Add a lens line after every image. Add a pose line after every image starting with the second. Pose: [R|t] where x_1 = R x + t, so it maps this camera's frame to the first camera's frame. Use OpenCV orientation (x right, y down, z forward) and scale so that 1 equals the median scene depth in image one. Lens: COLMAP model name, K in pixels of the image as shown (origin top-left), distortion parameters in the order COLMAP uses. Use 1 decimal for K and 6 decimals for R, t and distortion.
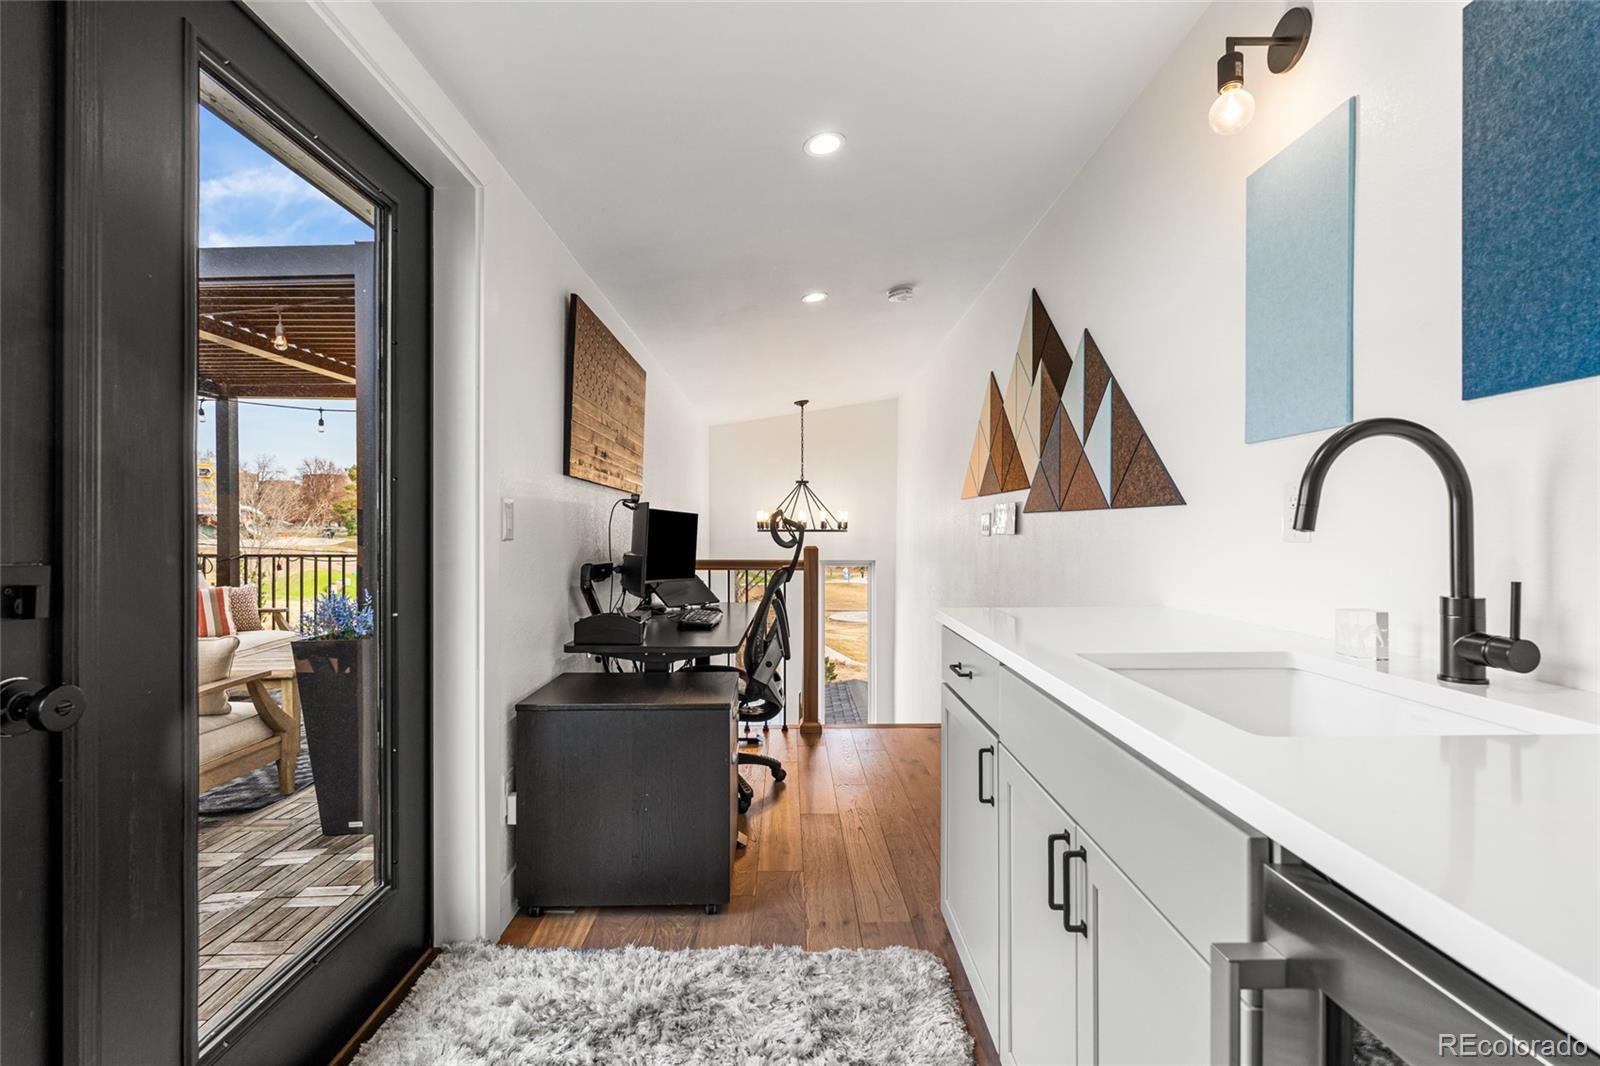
lens RADIAL K [[707.2, 0, 816.6], [0, 707.2, 529.8], [0, 0, 1]] dist [-0.009480, 0.001351]
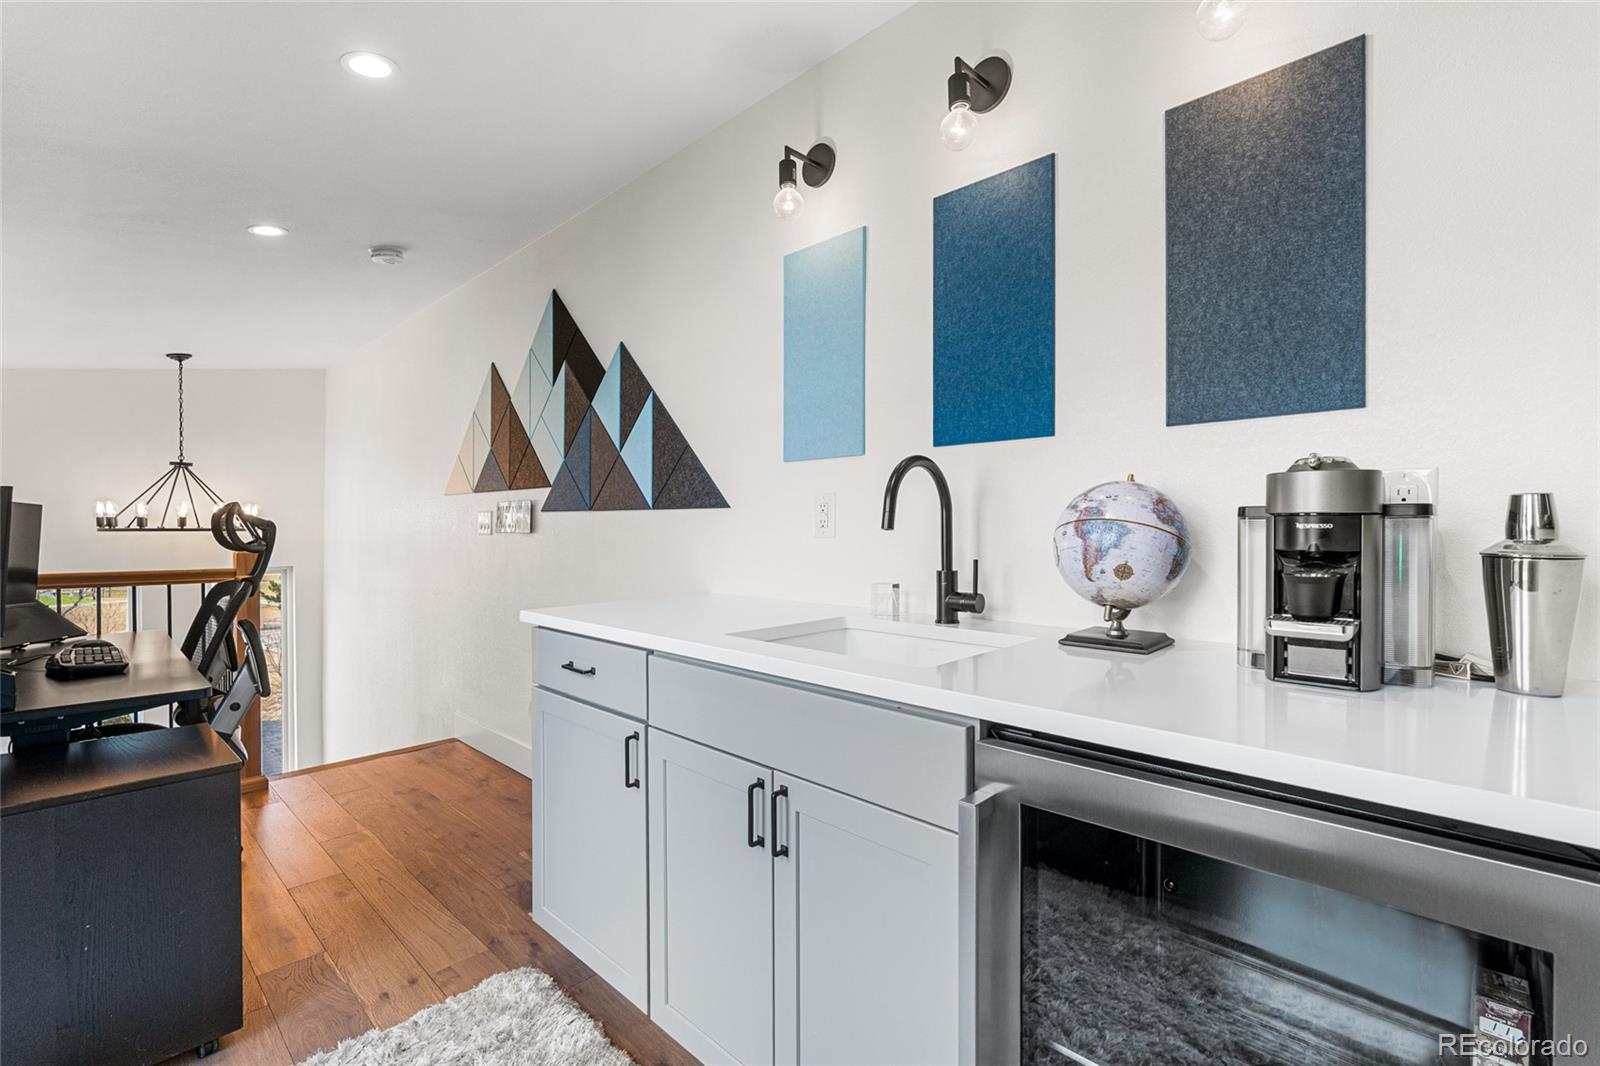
lens RADIAL K [[707.2, 0, 802.0], [0, 707.2, 532.7], [0, 0, 1]] dist [-0.009480, 0.001351]
pose [[0.697406, -0.005636, 0.716654, -0.281331], [0.000627, 0.999973, 0.007254, -0.001703], [-0.716676, -0.004610, 0.697391, 0.065793]]
